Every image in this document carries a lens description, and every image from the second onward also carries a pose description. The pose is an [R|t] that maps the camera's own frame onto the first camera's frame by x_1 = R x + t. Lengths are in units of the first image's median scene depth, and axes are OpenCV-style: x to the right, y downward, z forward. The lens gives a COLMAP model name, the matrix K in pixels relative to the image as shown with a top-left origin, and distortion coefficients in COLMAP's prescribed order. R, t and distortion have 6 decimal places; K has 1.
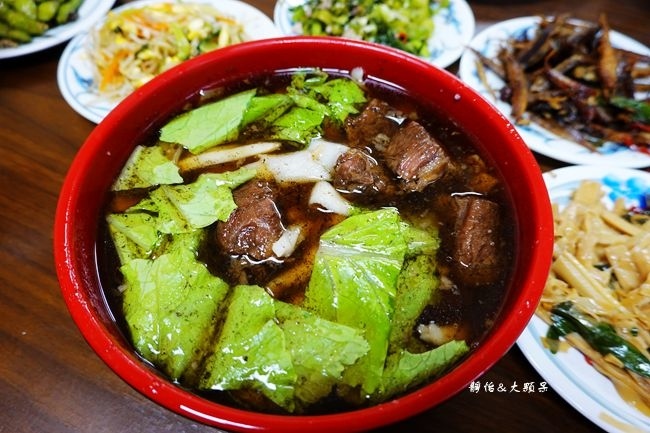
lens RADIAL K [[450.8, 0, 325.3], [0, 450.8, 216.0], [0, 0, 1]] dist [-0.004929, -0.007314]
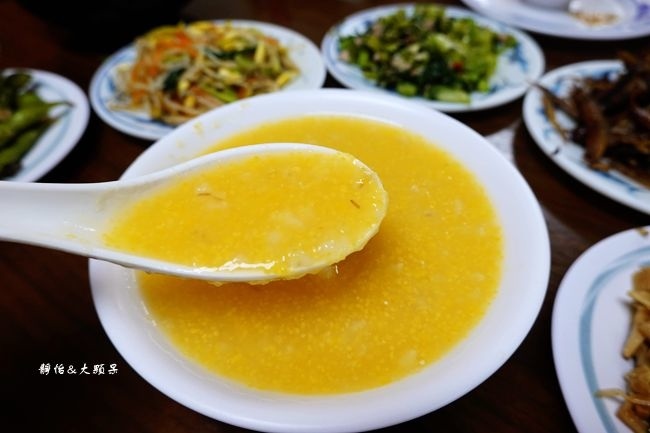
lens RADIAL K [[450.8, 0, 324.6], [0, 450.8, 217.1], [0, 0, 1]] dist [-0.004929, -0.007314]
pose [[0.986809, 0.100724, -0.126738, 0.055455], [-0.116180, 0.985813, -0.121137, 0.028776], [0.112738, 0.134263, 0.984512, 0.142634]]
